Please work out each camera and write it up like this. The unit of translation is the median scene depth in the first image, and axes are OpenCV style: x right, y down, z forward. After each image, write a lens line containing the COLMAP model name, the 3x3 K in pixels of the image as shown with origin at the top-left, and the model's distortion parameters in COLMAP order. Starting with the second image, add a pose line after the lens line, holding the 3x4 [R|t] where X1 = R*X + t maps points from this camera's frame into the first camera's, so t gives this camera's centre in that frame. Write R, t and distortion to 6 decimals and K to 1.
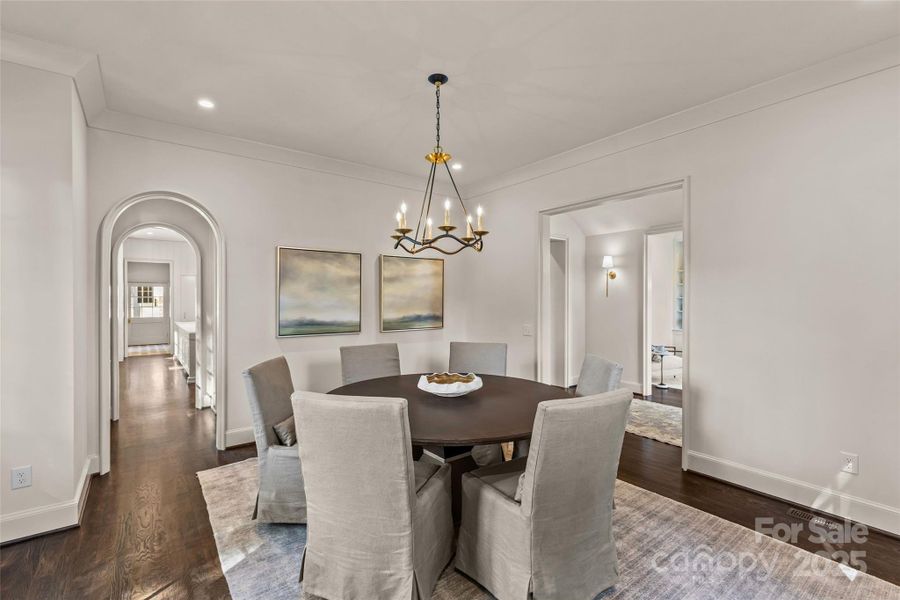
lens RADIAL K [[403.6, 0, 450.0], [0, 403.6, 300.0], [0, 0, 1]] dist [0.002312, 0.000392]
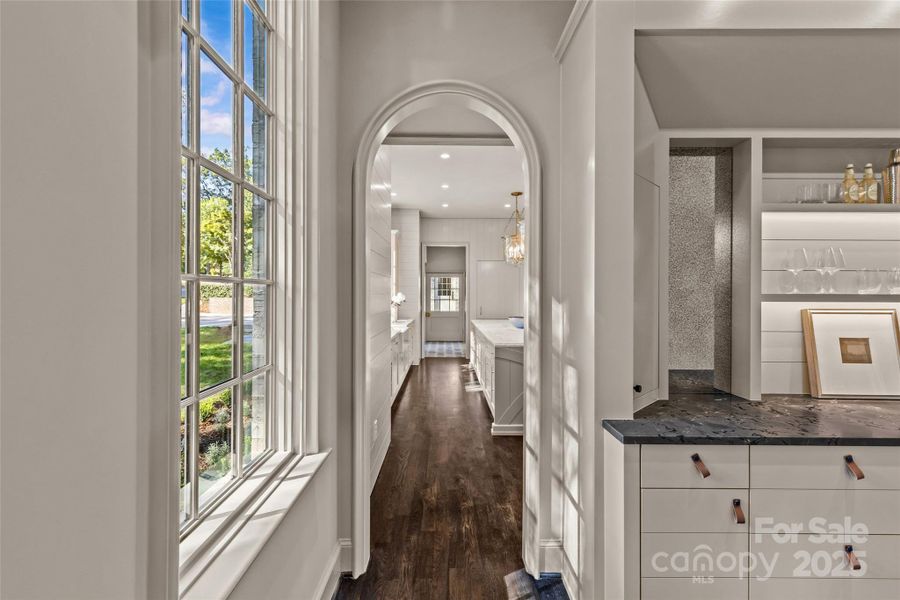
lens RADIAL K [[403.6, 0, 450.0], [0, 403.6, 300.0], [0, 0, 1]] dist [0.002312, 0.000392]
pose [[0.800442, 0.011222, -0.599305, -0.223611], [-0.005618, 0.999921, 0.011221, 0.008959], [0.599384, -0.005615, 0.800442, 0.319356]]
